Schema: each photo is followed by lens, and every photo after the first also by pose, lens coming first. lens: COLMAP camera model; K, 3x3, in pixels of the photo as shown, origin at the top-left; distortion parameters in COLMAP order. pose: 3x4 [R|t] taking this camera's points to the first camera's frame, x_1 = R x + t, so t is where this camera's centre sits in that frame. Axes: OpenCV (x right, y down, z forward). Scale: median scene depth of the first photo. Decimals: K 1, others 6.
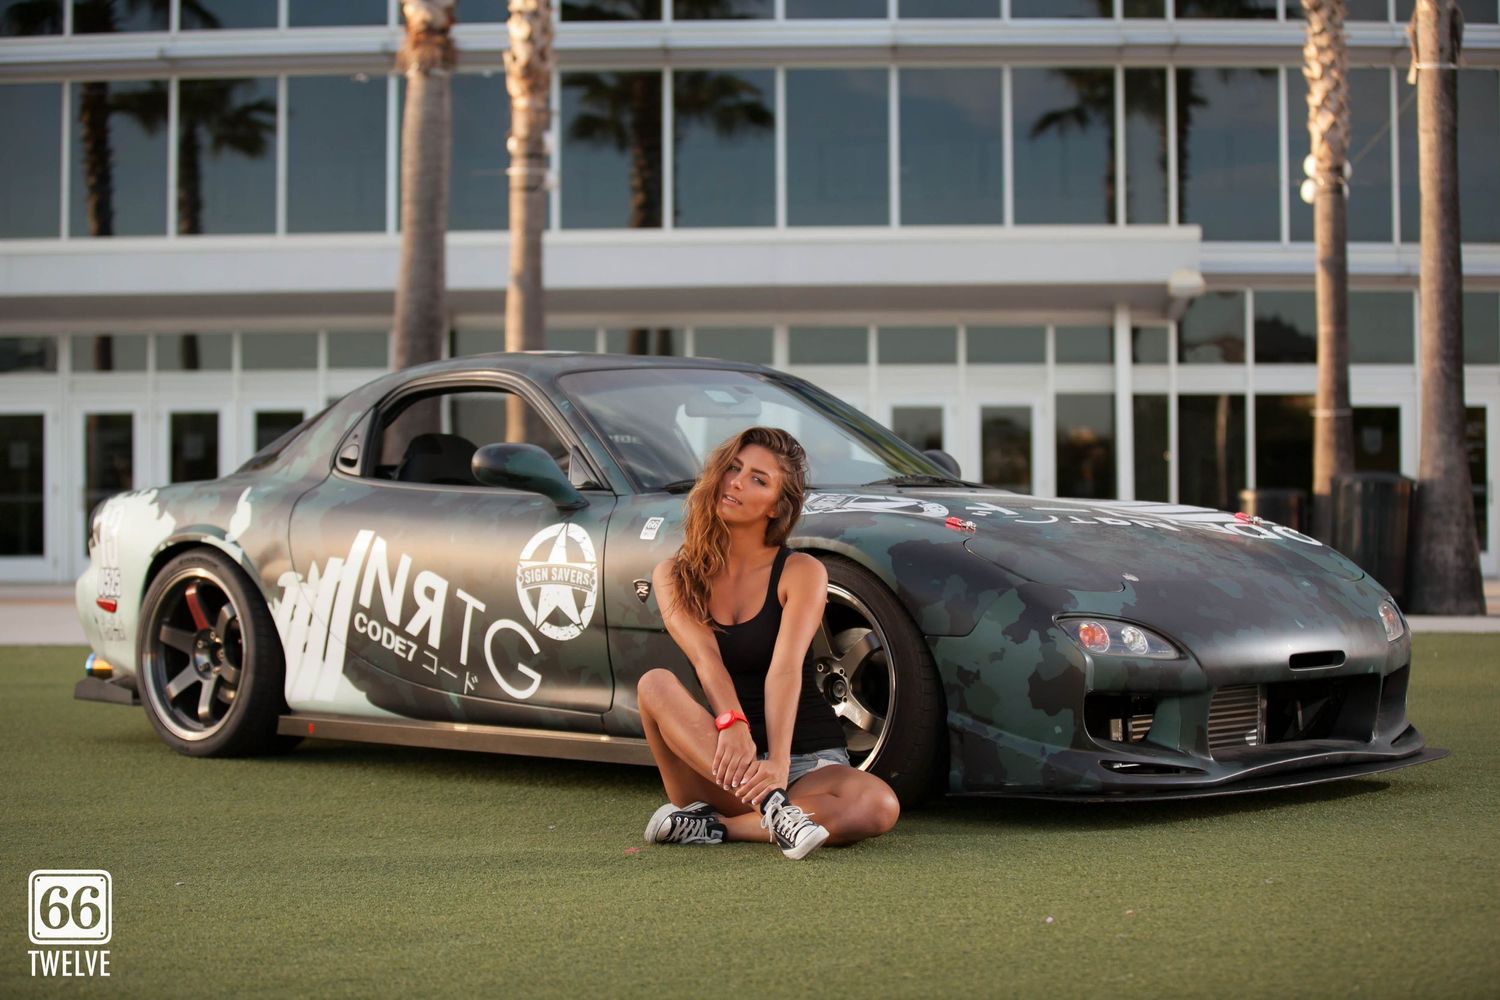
lens RADIAL K [[3204.8, 0, 750.0], [0, 3204.8, 500.0], [0, 0, 1]] dist [-0.394716, 1.594130]
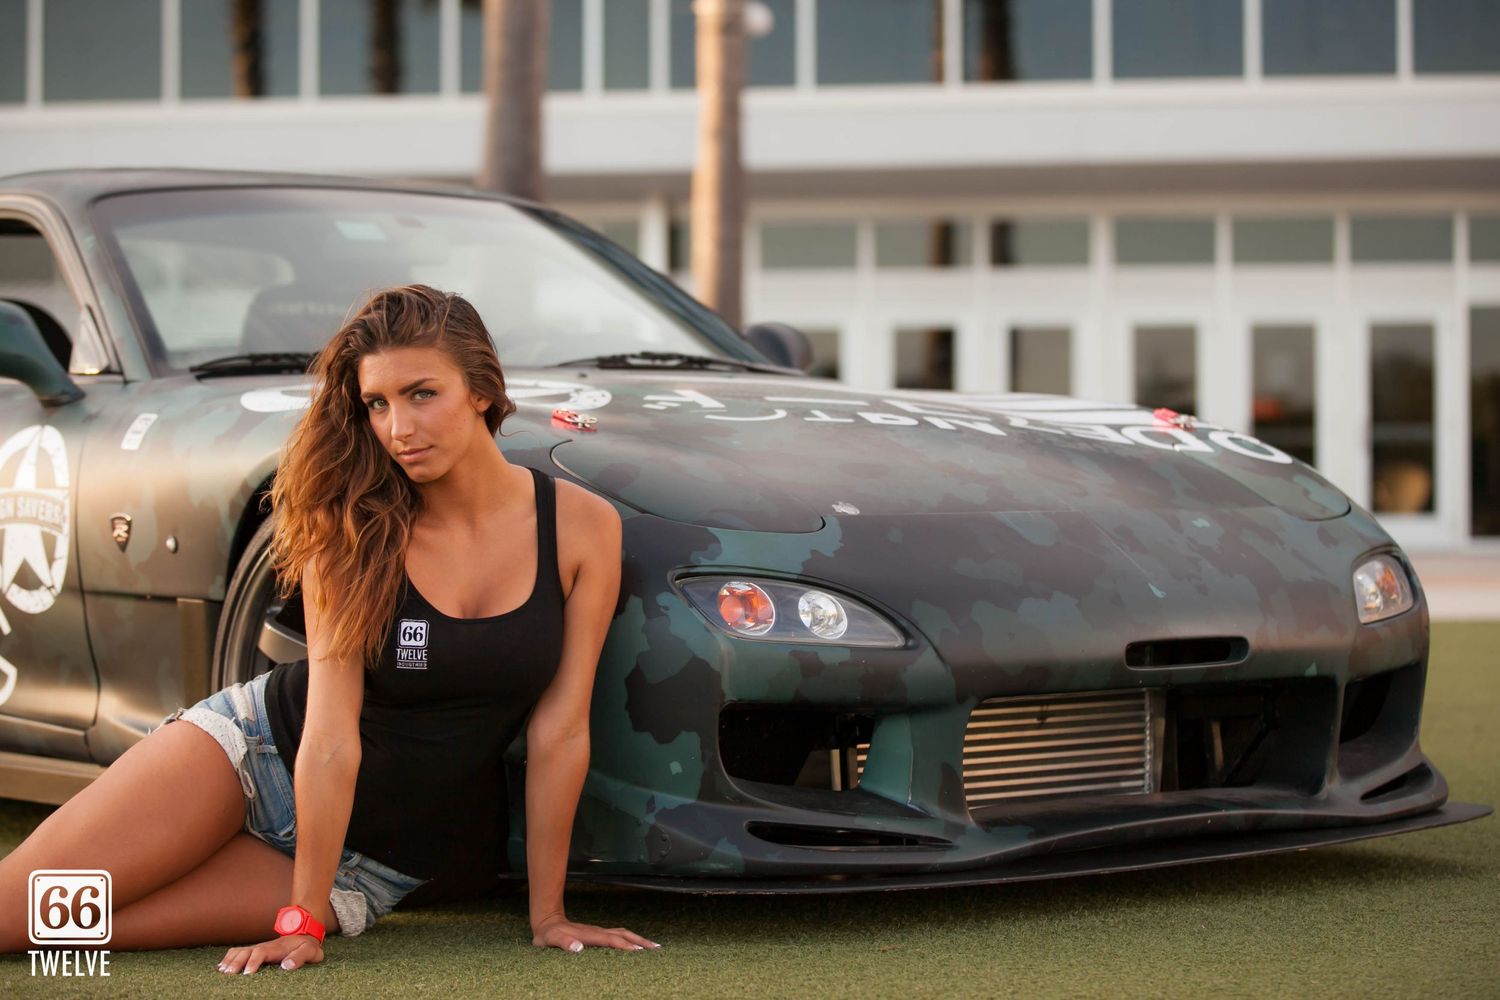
lens RADIAL K [[3906.5, 0, 750.0], [0, 3906.5, 500.0], [0, 0, 1]] dist [-0.081003, -0.372549]
pose [[0.991786, 0.000309, -0.127908, 0.175094], [0.001072, 0.999942, 0.010731, 0.013508], [0.127904, -0.010780, 0.991728, 0.256689]]
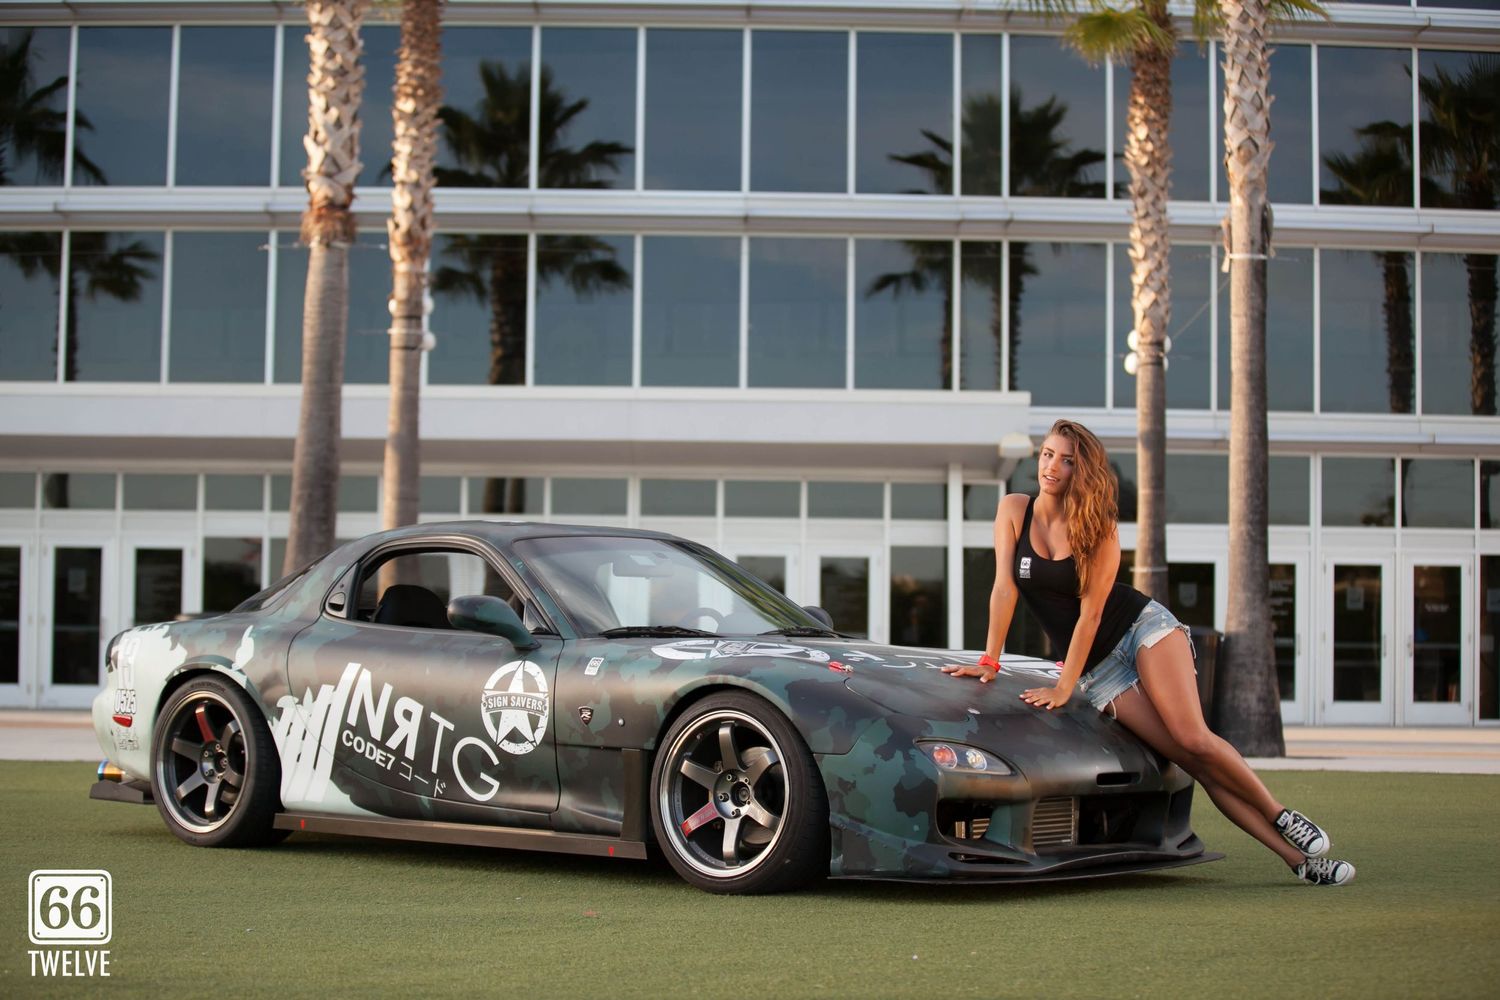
lens RADIAL K [[3204.8, 0, 750.0], [0, 3204.8, 500.0], [0, 0, 1]] dist [-0.394716, 1.594130]
pose [[0.998316, 0.020349, 0.054329, -0.037398], [-0.017928, 0.998840, -0.044679, -0.001300], [-0.055175, 0.043630, 0.997523, -0.249870]]
